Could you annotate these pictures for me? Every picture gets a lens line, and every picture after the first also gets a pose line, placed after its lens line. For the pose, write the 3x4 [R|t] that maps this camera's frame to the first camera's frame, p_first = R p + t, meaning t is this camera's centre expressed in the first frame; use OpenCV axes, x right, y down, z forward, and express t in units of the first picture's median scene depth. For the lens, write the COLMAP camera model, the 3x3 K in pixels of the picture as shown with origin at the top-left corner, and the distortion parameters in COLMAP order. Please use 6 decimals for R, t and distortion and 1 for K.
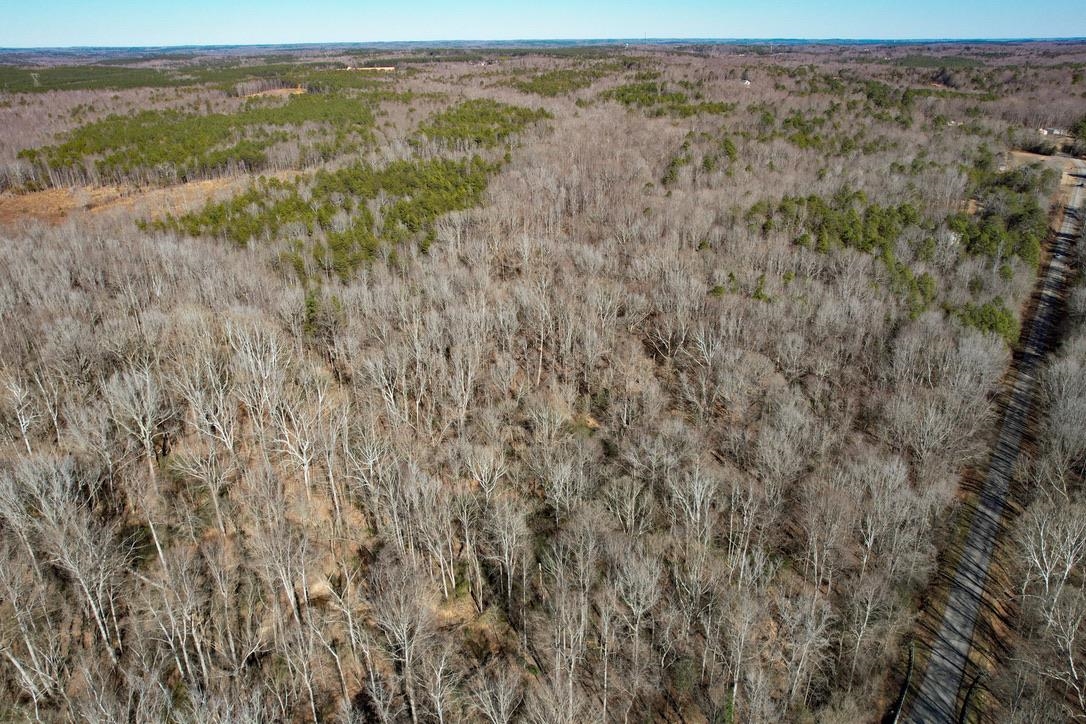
lens RADIAL K [[750.0, 0, 543.0], [0, 750.0, 362.0], [0, 0, 1]] dist [-0.089895, 0.080529]
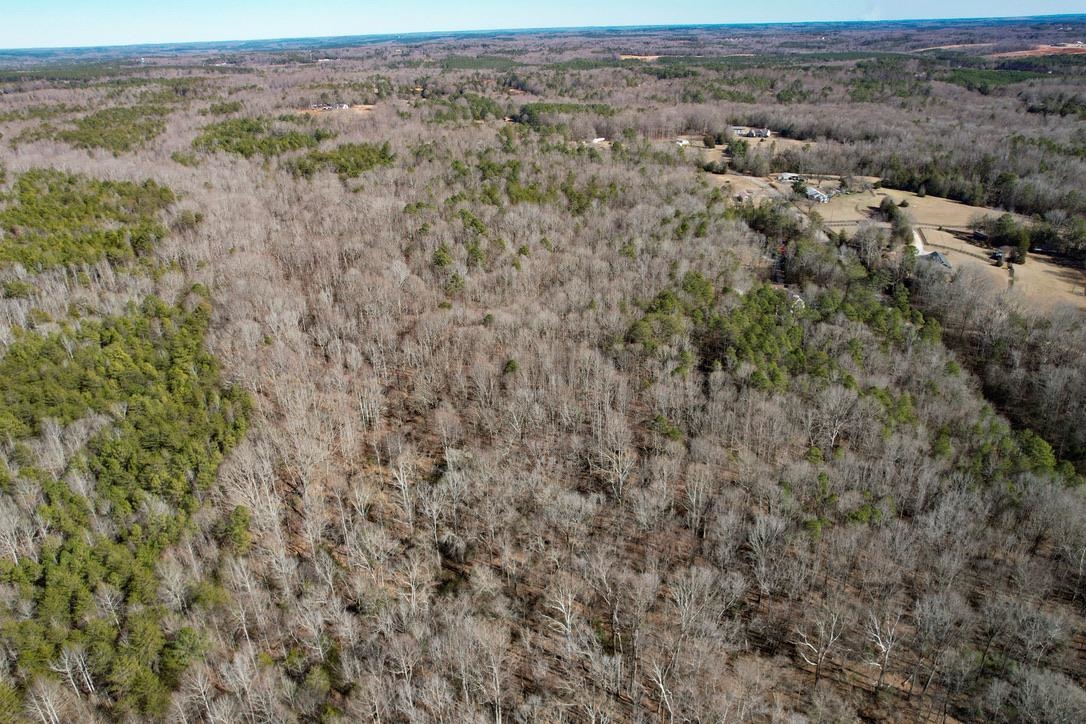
lens RADIAL K [[721.7, 0, 556.0], [0, 721.7, 358.8], [0, 0, 1]] dist [-0.073440, 0.067507]
pose [[0.811530, -0.258611, 0.523964, -0.270665], [0.252059, 0.963939, 0.085372, -0.356722], [-0.527148, 0.062788, 0.847451, 0.509602]]
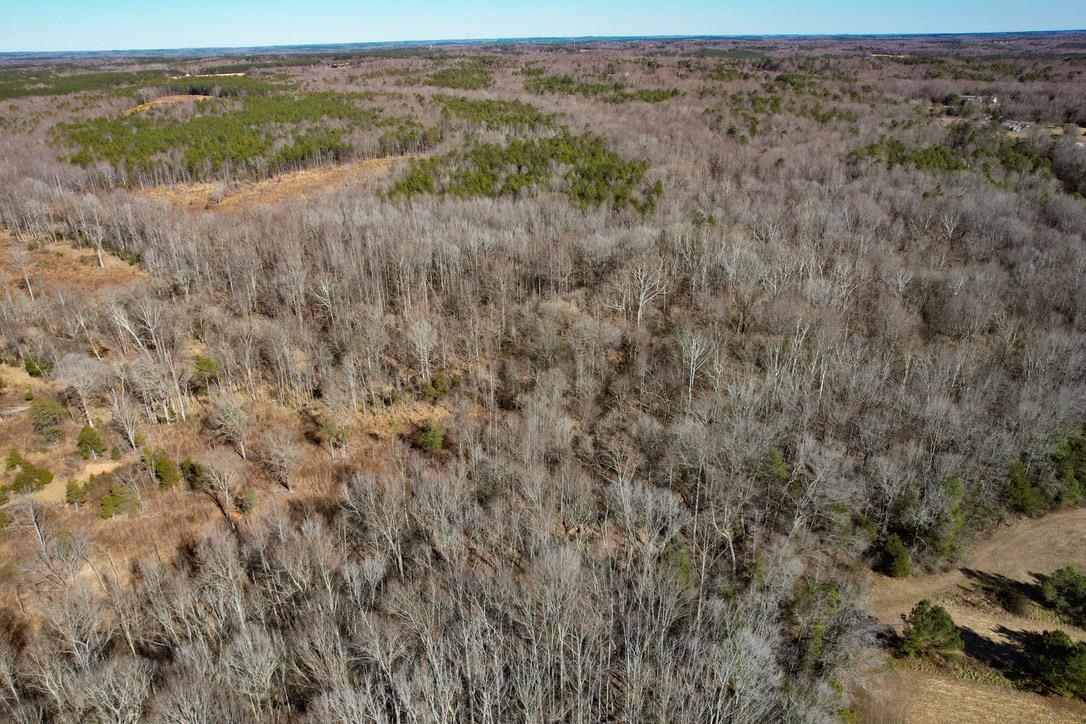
lens RADIAL K [[750.0, 0, 543.0], [0, 750.0, 362.0], [0, 0, 1]] dist [-0.089895, 0.080529]
pose [[0.952602, -0.128086, 0.275942, -0.956270], [0.128774, 0.991550, 0.015703, 0.114025], [-0.275622, 0.020575, 0.961046, -0.243220]]
